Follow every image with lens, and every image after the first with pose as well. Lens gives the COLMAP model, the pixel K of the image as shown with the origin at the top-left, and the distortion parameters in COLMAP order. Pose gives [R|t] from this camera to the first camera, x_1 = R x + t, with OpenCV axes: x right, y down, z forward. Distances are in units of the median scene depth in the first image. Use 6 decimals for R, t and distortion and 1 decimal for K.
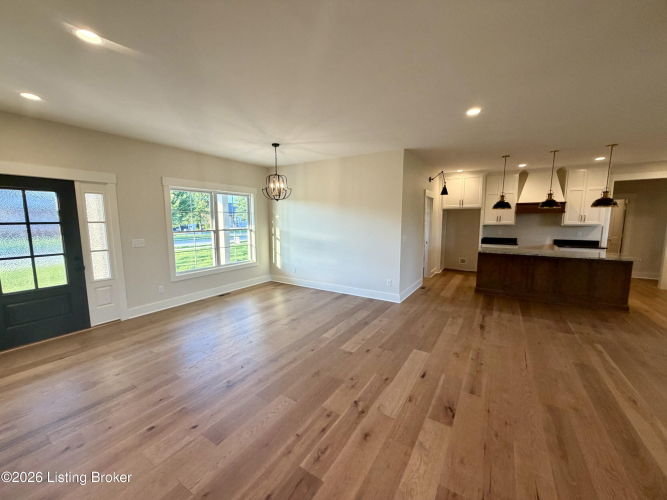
lens RADIAL K [[264.5, 0, 334.8], [0, 264.5, 252.3], [0, 0, 1]] dist [-0.001188, 0.000409]
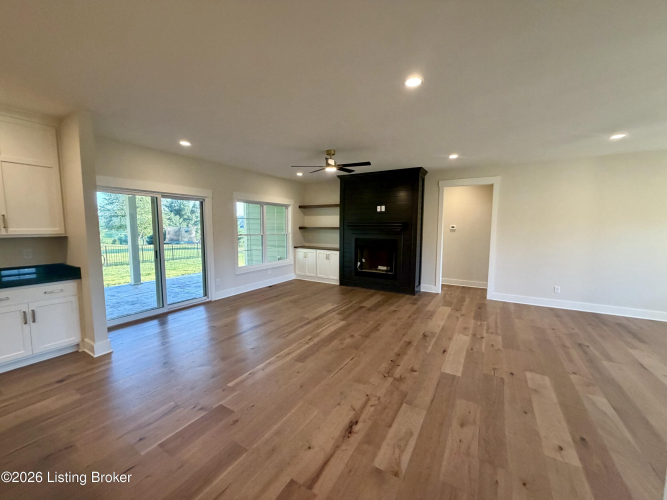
lens RADIAL K [[264.5, 0, 334.3], [0, 264.5, 251.8], [0, 0, 1]] dist [-0.001188, 0.000409]
pose [[-0.999723, 0.001401, -0.023488, 0.767282], [-0.003827, 0.975252, 0.221064, -0.224177], [0.023217, 0.221093, -0.974976, 1.827556]]
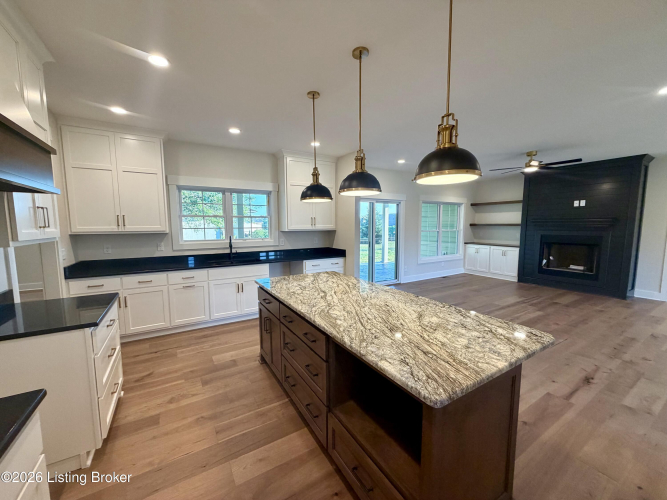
lens RADIAL K [[264.5, 0, 334.5], [0, 264.5, 251.3], [0, 0, 1]] dist [-0.001188, 0.000409]
pose [[-0.894966, -0.038602, 0.444462, 1.076953], [0.062547, 0.975554, 0.210673, -0.273368], [-0.441729, 0.216345, -0.870672, 2.282164]]
